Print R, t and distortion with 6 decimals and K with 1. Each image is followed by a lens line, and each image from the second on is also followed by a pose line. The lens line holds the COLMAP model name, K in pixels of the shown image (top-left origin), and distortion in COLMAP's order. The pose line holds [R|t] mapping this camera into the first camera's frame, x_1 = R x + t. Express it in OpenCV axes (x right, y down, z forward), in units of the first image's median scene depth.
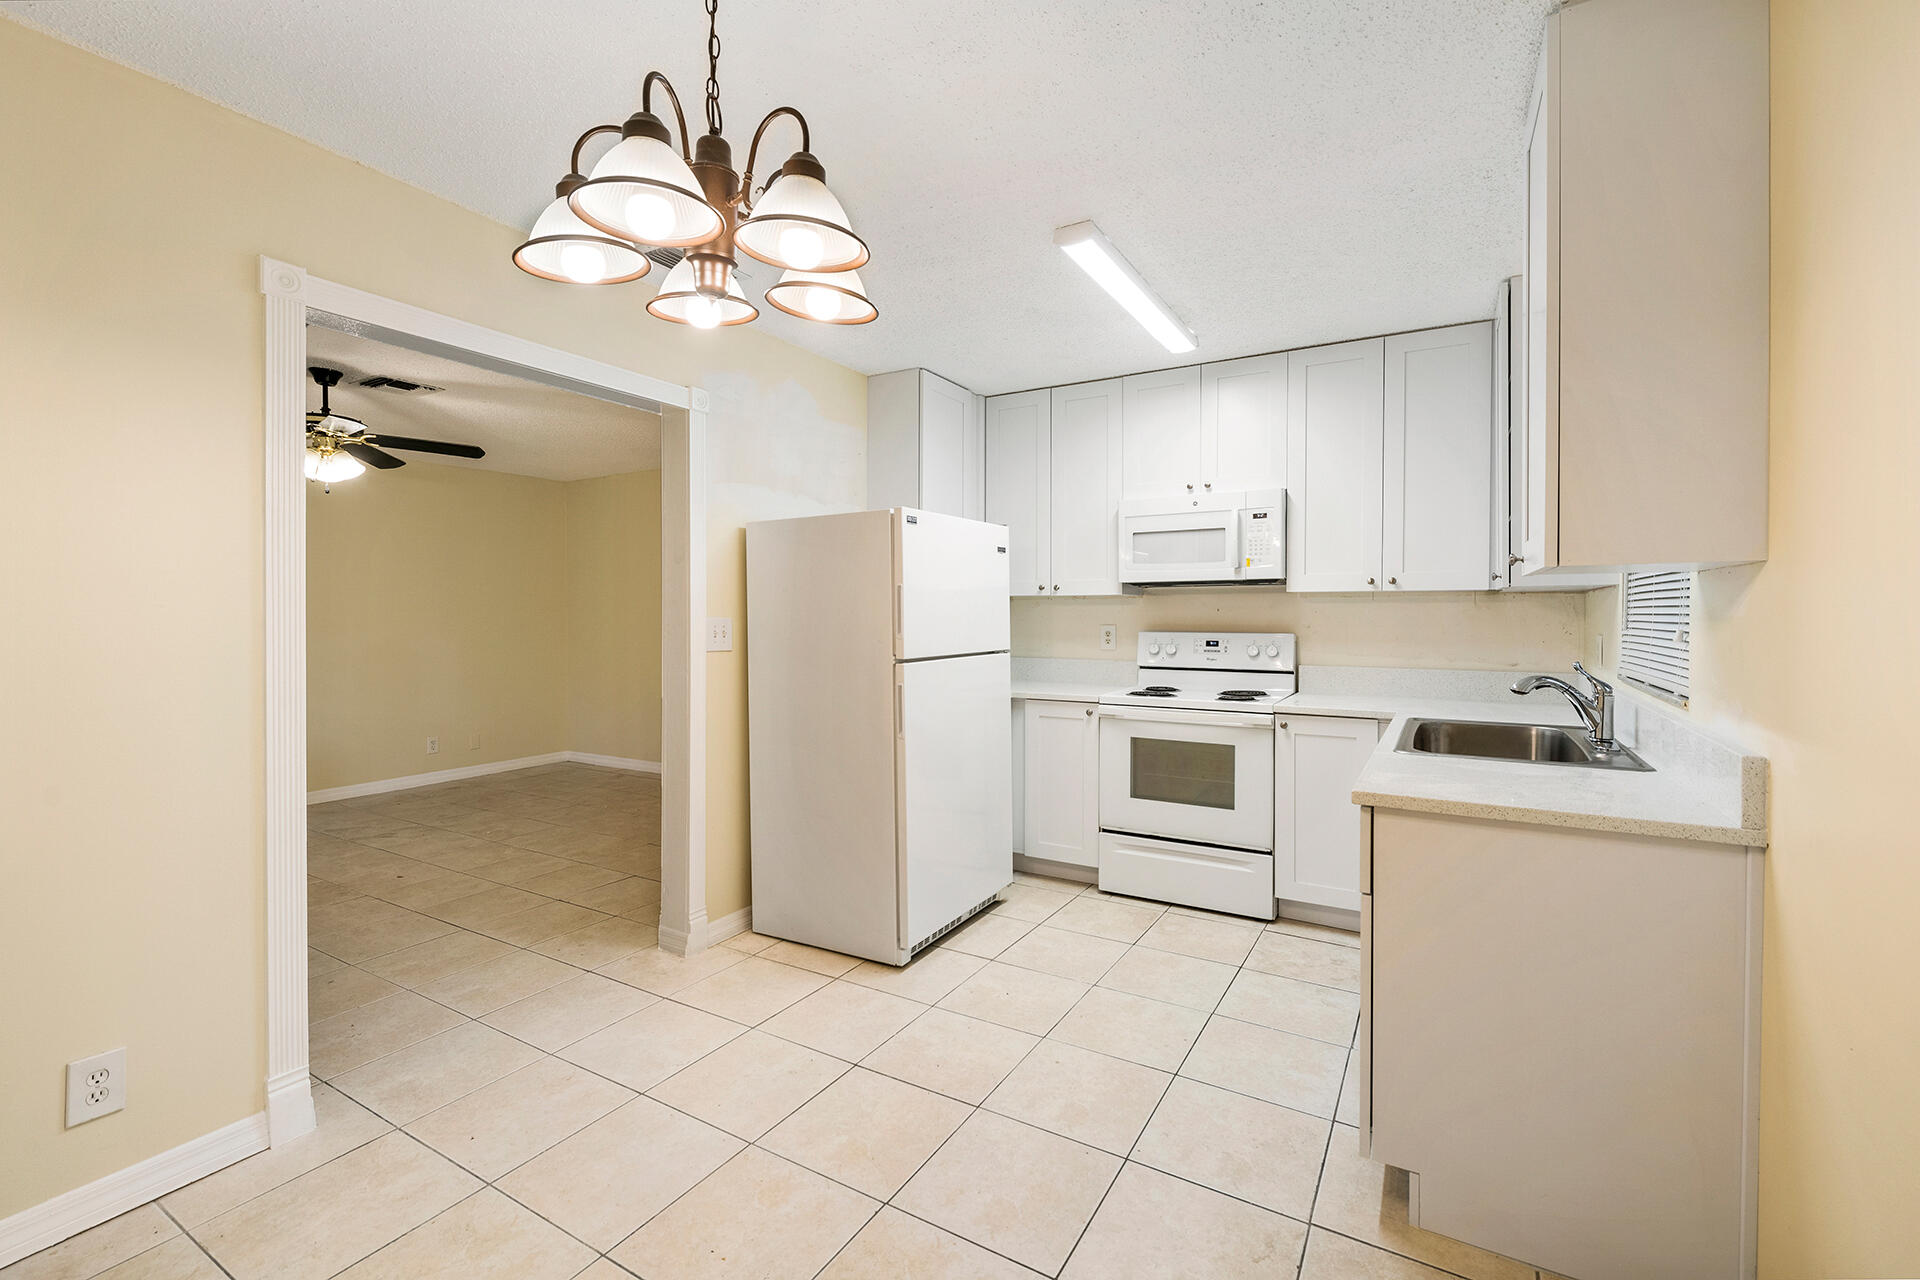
lens RADIAL K [[803.4, 0, 960.0], [0, 803.4, 640.0], [0, 0, 1]] dist [0.001838, 0.000140]
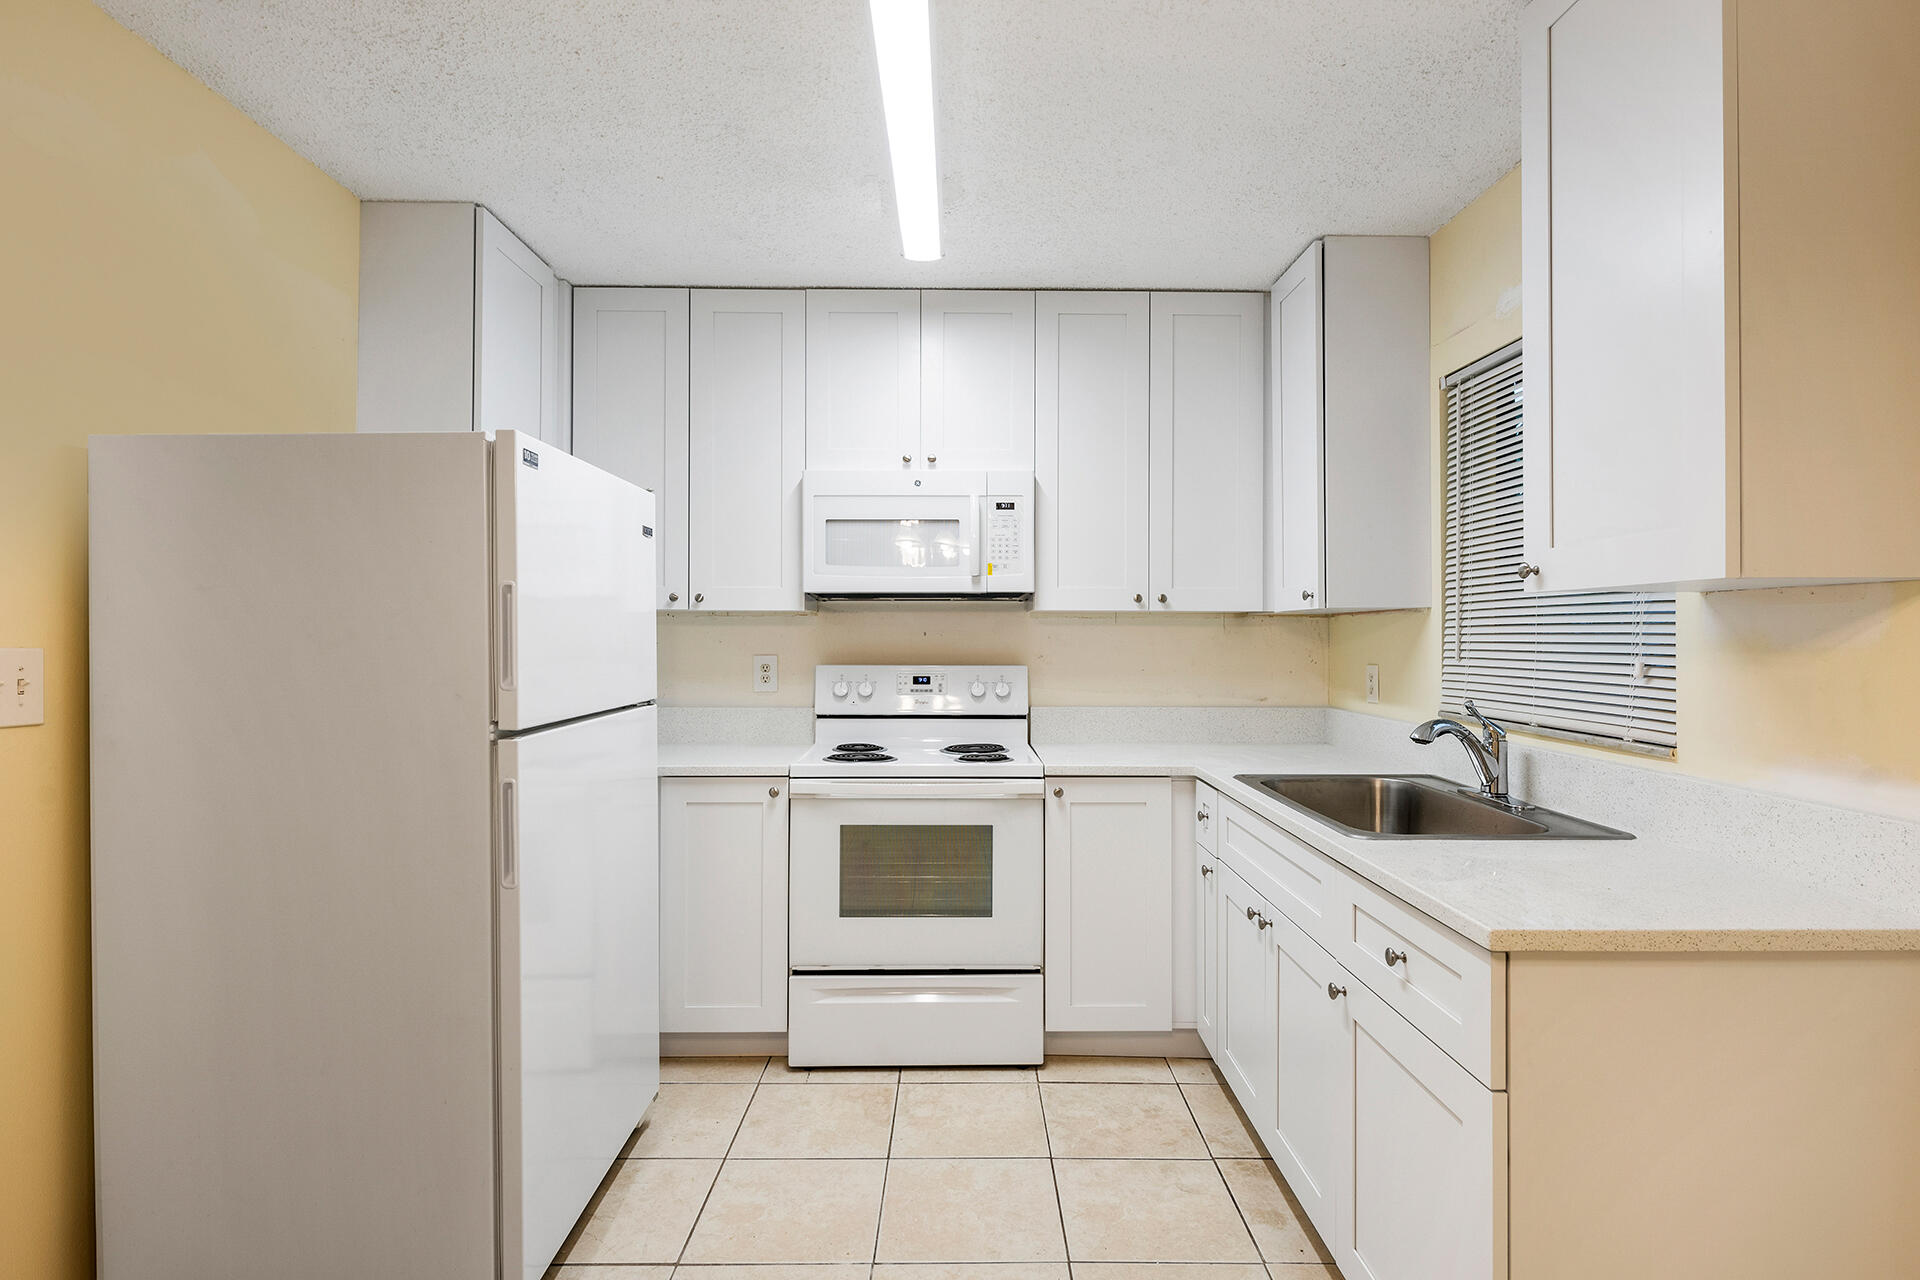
lens RADIAL K [[967.6, 0, 960.0], [0, 967.6, 640.0], [0, 0, 1]] dist [0.000997, -0.000503]
pose [[0.855722, 0.000872, 0.517436, -0.118161], [0.013855, 0.999601, -0.024596, -0.011123], [-0.517251, 0.028216, 0.855369, 0.268295]]
